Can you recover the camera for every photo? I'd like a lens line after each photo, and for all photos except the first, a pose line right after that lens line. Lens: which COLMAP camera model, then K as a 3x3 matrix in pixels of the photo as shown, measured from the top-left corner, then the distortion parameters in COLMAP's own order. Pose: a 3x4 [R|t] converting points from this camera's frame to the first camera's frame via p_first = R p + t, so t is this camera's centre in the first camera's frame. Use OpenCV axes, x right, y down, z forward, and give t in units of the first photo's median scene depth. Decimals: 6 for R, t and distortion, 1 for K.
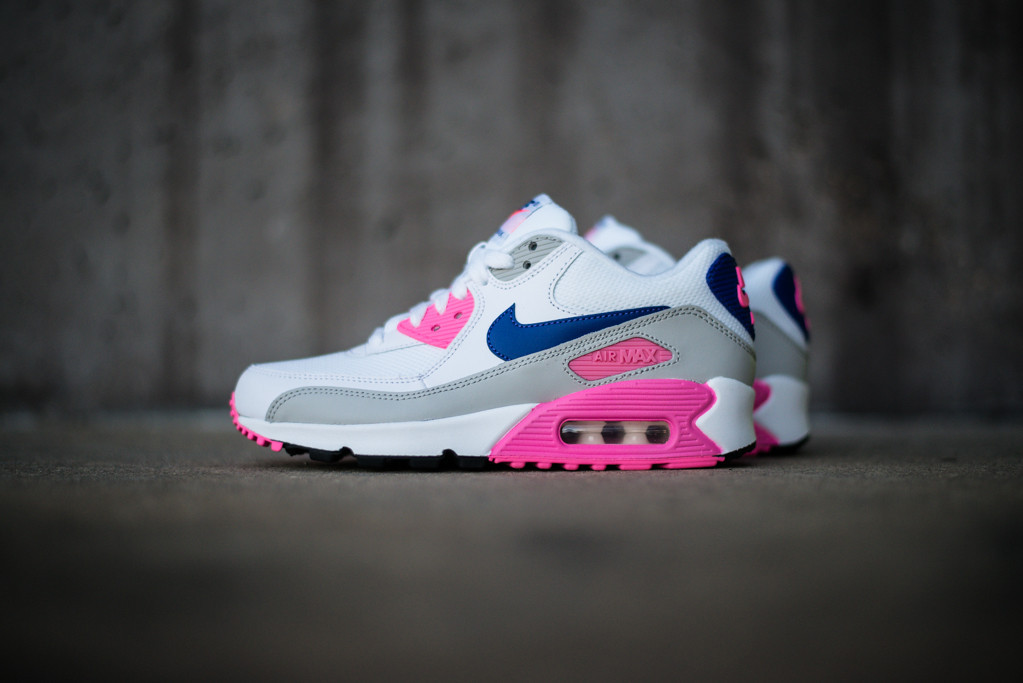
lens RADIAL K [[1487.9, 0, 511.5], [0, 1487.9, 341.5], [0, 0, 1]] dist [-0.126955, -0.048220]
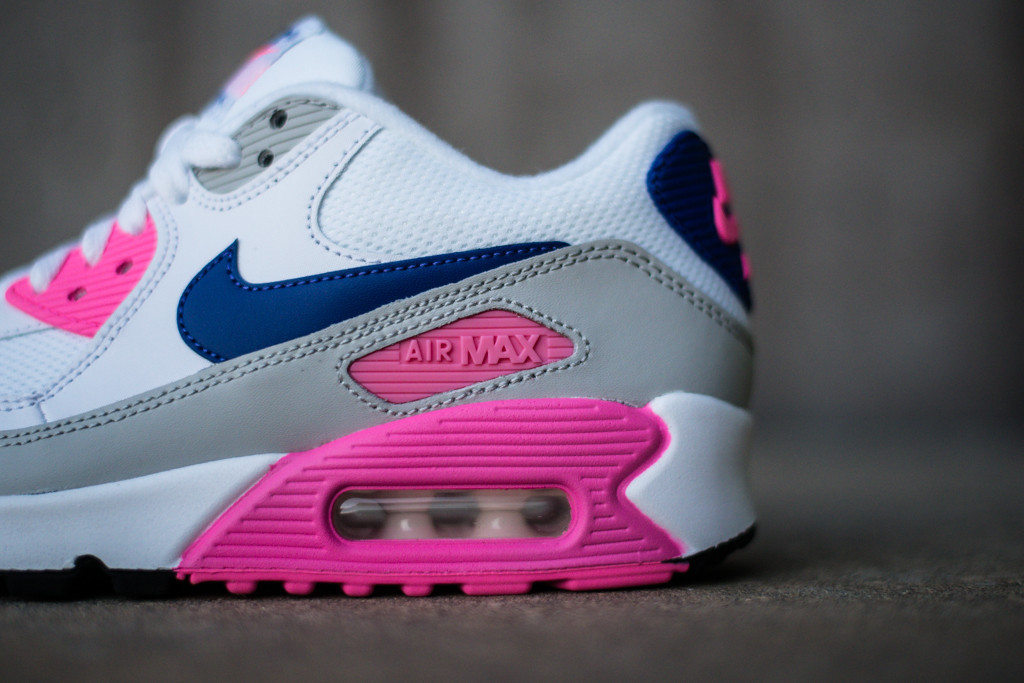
lens RADIAL K [[1489.3, 0, 512.0], [0, 1489.3, 341.5], [0, 0, 1]] dist [-0.126955, -0.048220]
pose [[0.999948, -0.010173, 0.000212, 0.088662], [0.010169, 0.999872, 0.012351, 0.001571], [-0.000338, -0.012348, 0.999924, 0.533086]]
